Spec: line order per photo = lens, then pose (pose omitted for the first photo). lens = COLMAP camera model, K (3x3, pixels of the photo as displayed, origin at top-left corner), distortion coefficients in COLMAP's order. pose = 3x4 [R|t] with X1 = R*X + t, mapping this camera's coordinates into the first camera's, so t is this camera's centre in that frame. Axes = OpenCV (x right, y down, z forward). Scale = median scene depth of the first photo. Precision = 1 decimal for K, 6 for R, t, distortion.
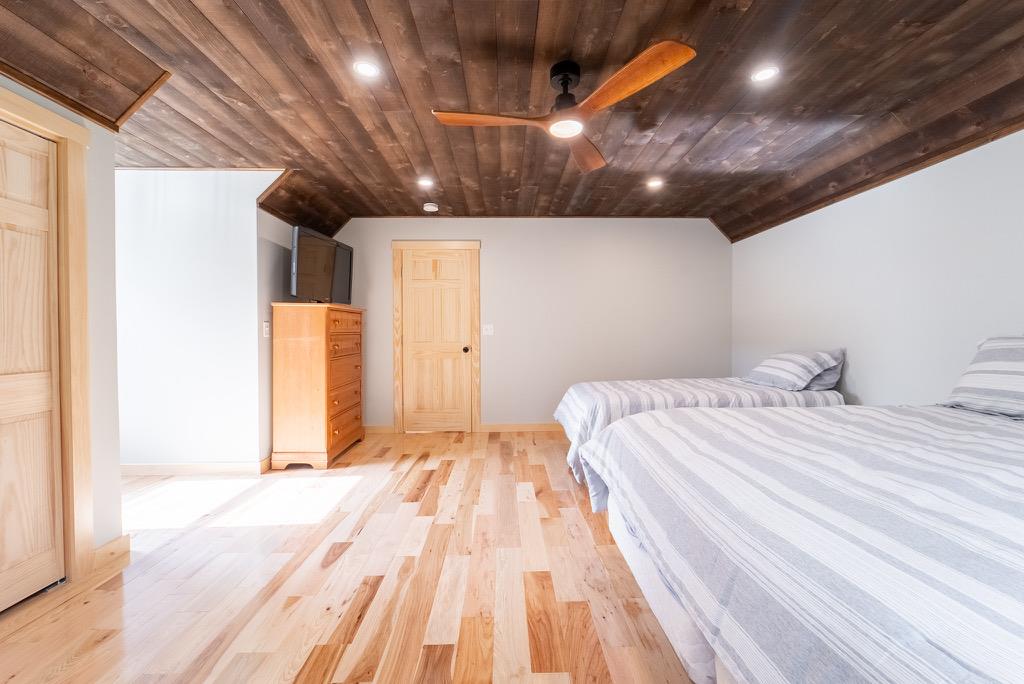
lens RADIAL K [[407.2, 0, 515.4], [0, 407.2, 338.8], [0, 0, 1]] dist [-0.001449, -0.000455]
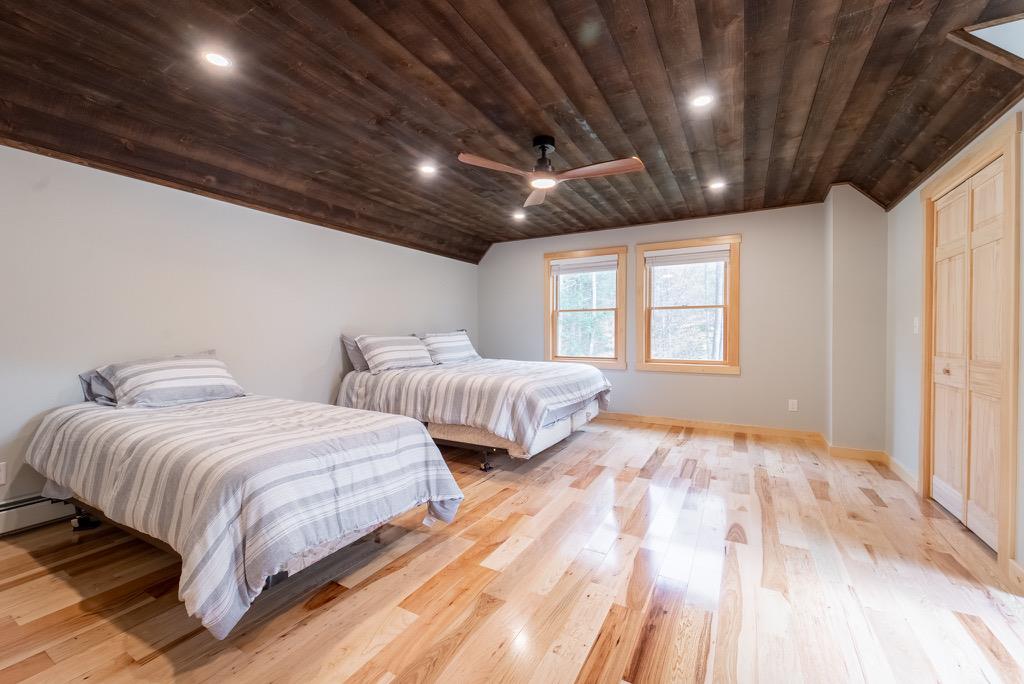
lens RADIAL K [[407.2, 0, 515.4], [0, 407.2, 338.8], [0, 0, 1]] dist [-0.001449, -0.000455]
pose [[-0.859367, 0.000083, 0.511360, -0.463373], [0.013078, 0.999676, 0.021815, -0.021311], [-0.511193, 0.025434, -0.859090, 2.095769]]
